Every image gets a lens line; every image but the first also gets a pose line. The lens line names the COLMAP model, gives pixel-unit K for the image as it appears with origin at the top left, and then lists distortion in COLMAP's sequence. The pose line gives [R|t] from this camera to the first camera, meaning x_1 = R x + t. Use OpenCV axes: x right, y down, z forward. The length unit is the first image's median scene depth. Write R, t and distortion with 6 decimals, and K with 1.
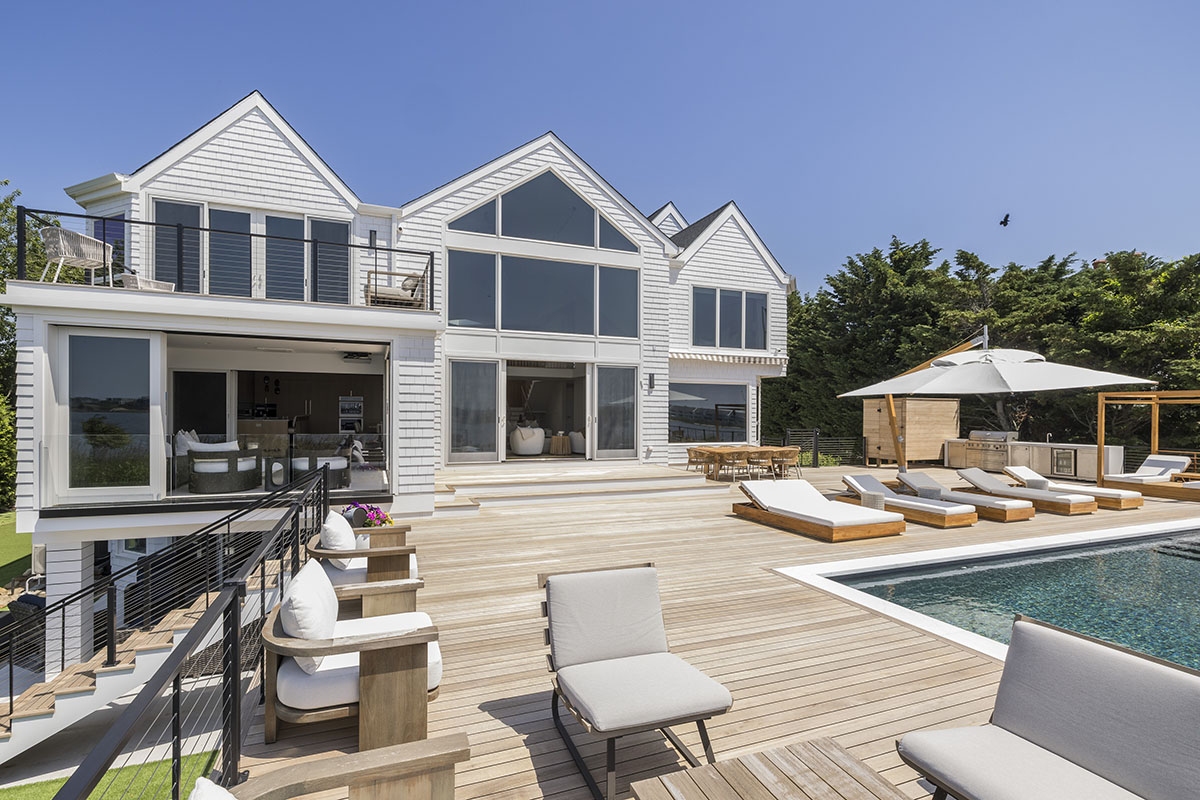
lens RADIAL K [[525.9, 0, 564.6], [0, 525.9, 416.8], [0, 0, 1]] dist [0.003509, 0.000336]
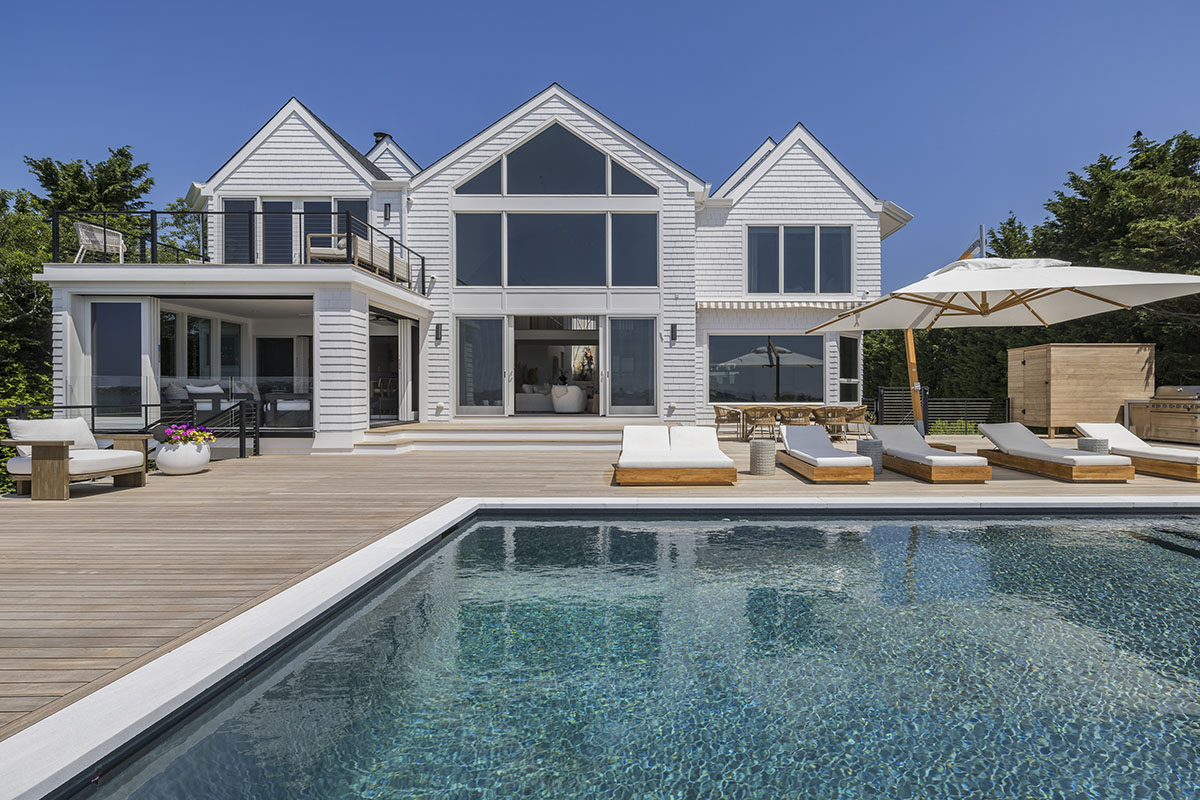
lens RADIAL K [[540.1, 0, 649.8], [0, 540.1, 399.6], [0, 0, 1]] dist [0.003510, 0.000313]
pose [[0.941017, -0.003803, -0.338339, 0.456613], [0.003693, 0.999993, -0.000971, 0.052156], [0.338340, -0.000335, 0.941024, 0.096946]]
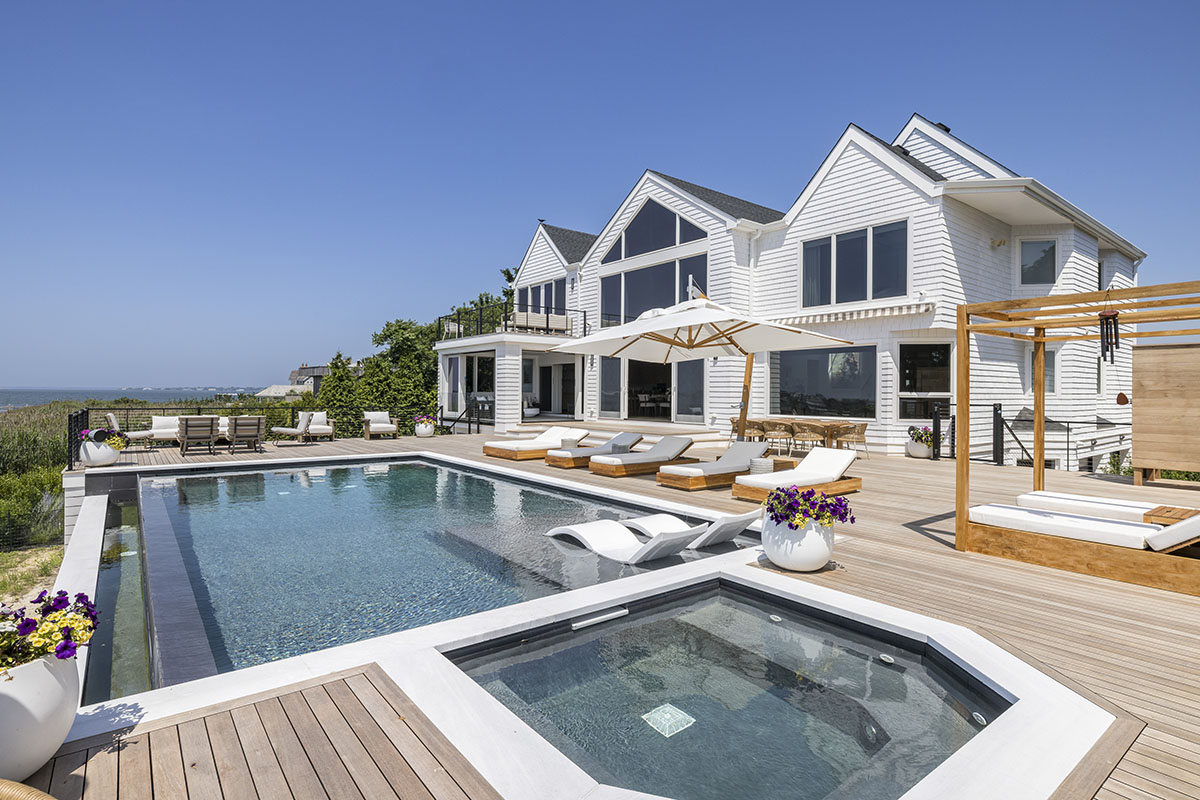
lens RADIAL K [[602.3, 0, 600.0], [0, 602.3, 400.0], [0, 0, 1]] dist [-0.000560, 0.000107]
pose [[0.314133, 0.007120, -0.949352, 1.289309], [-0.014187, 0.999895, 0.002805, 0.028625], [0.949273, 0.012587, 0.314202, 0.400609]]
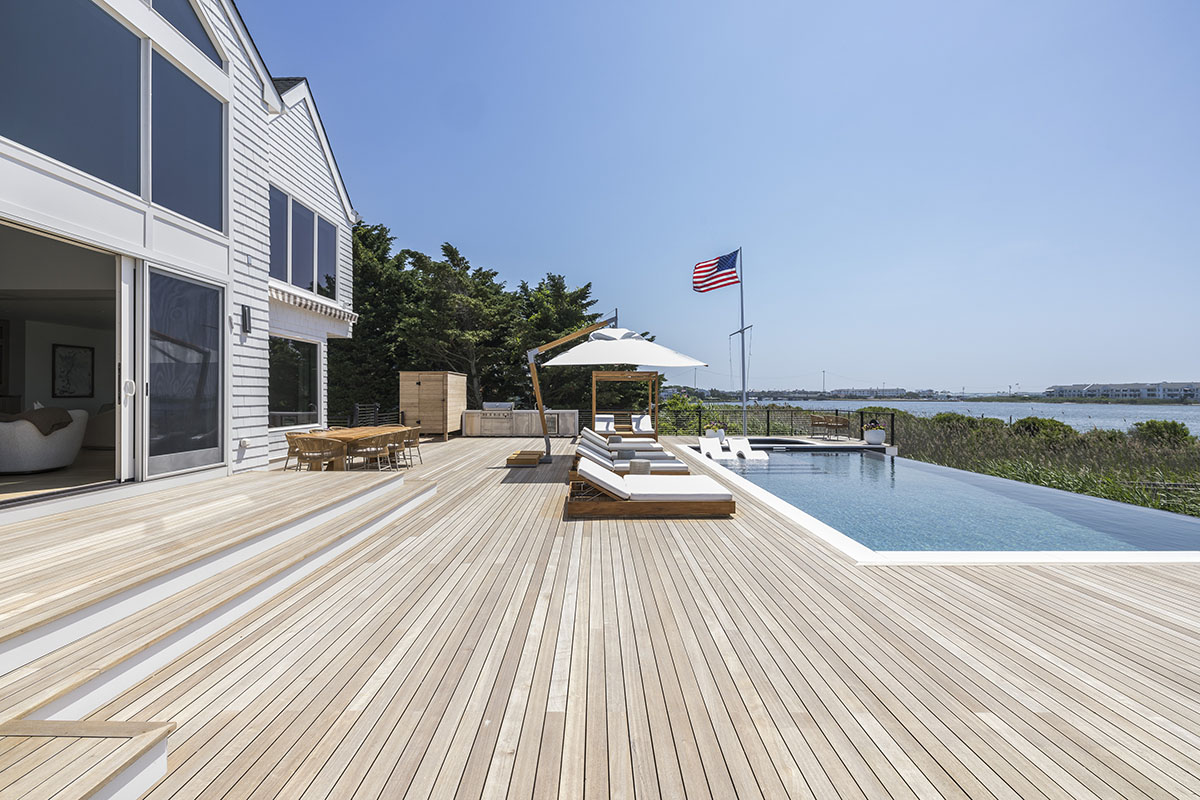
lens RADIAL K [[497.0, 0, 600.0], [0, 497.0, 400.0], [0, 0, 1]] dist [-0.017864, 0.000025]
pose [[0.331759, -0.012579, 0.943280, -0.201686], [0.005034, 0.999920, 0.011564, 0.012031], [-0.943351, 0.000912, 0.331796, 0.493508]]
